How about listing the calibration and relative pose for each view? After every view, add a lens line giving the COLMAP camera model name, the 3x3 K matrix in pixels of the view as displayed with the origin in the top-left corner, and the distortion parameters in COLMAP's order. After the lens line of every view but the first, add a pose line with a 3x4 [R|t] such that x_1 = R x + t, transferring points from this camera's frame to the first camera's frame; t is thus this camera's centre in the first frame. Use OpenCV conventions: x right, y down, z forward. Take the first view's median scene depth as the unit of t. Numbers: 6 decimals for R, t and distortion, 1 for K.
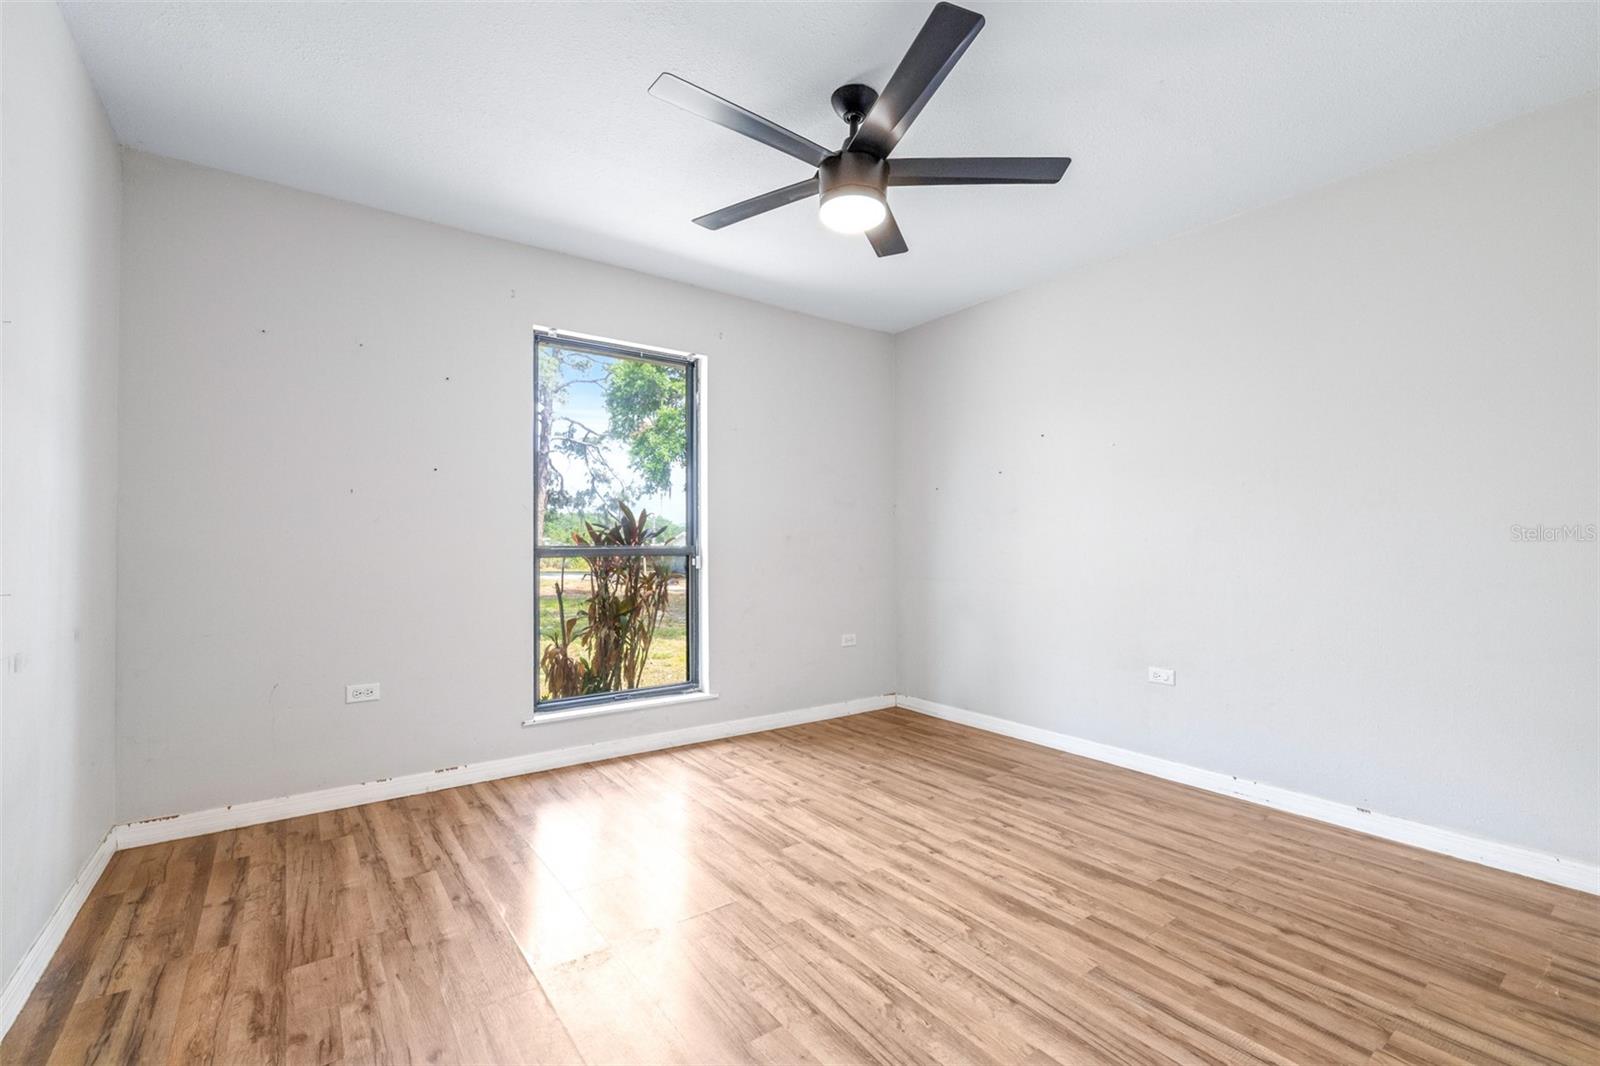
lens RADIAL K [[680.4, 0, 796.9], [0, 680.4, 558.8], [0, 0, 1]] dist [0.001512, 0.000187]
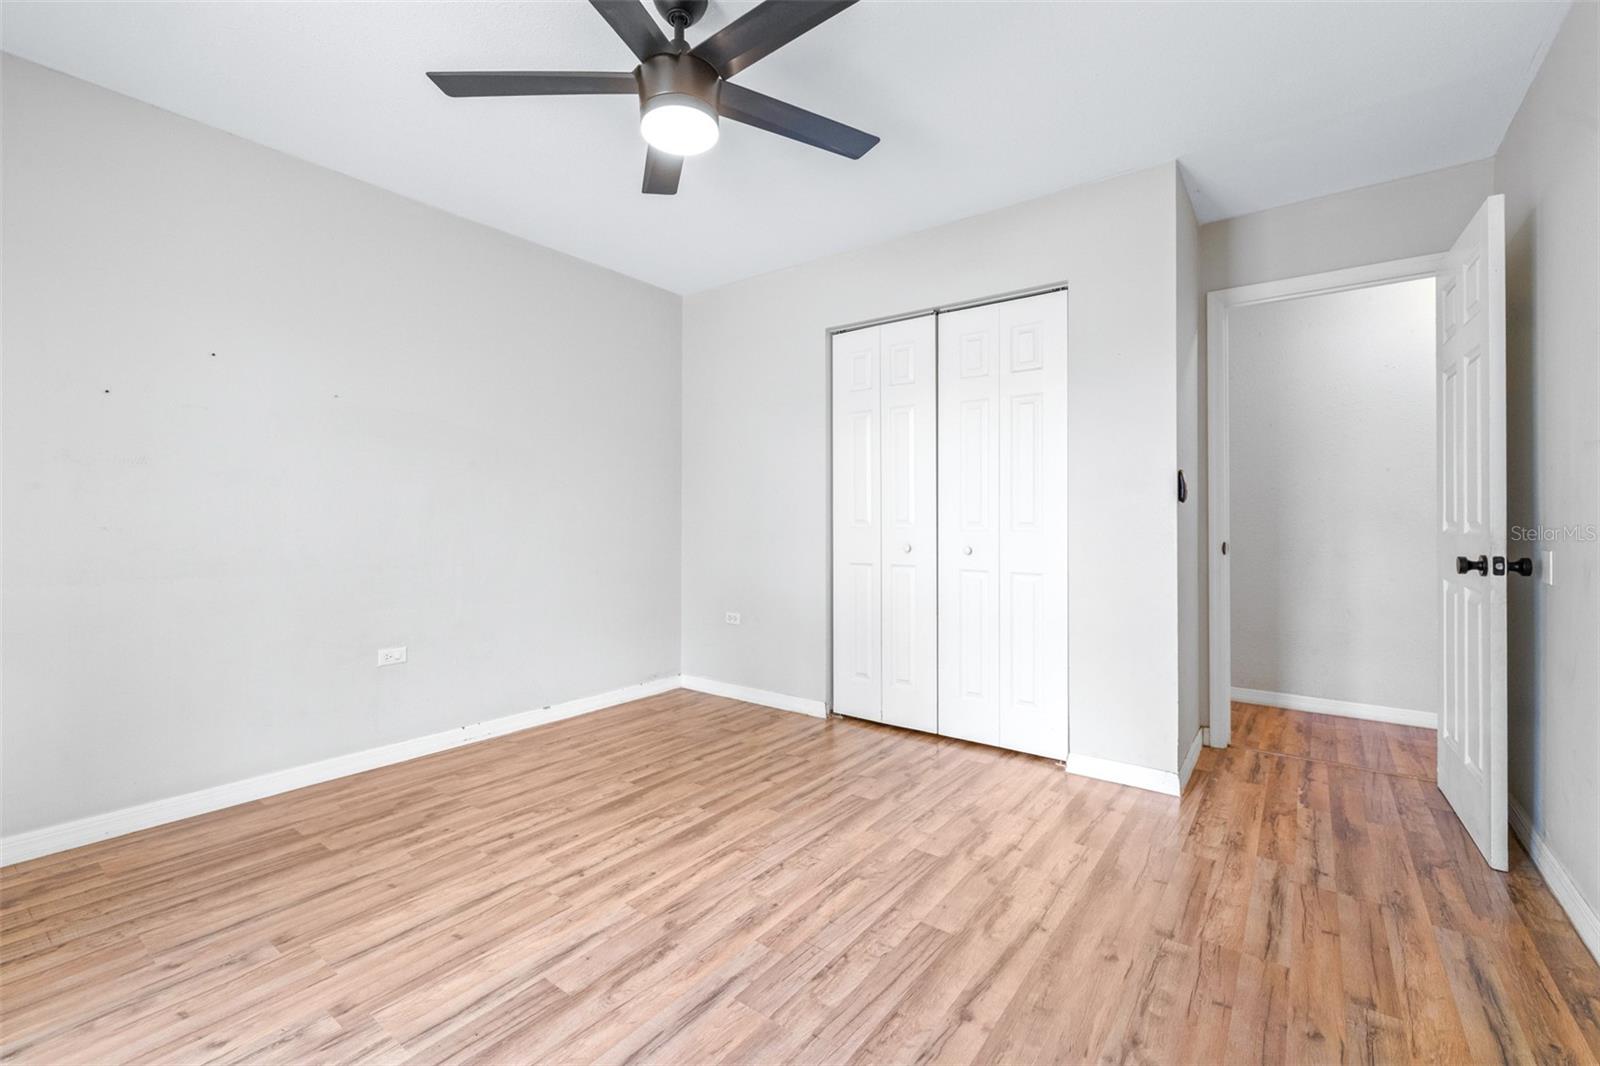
lens RADIAL K [[680.4, 0, 796.9], [0, 680.4, 558.8], [0, 0, 1]] dist [0.001512, 0.000187]
pose [[-0.278353, -0.060177, 0.958592, -0.706951], [0.014993, 0.997642, 0.066982, -0.021030], [-0.960362, 0.033017, -0.276794, 1.006643]]
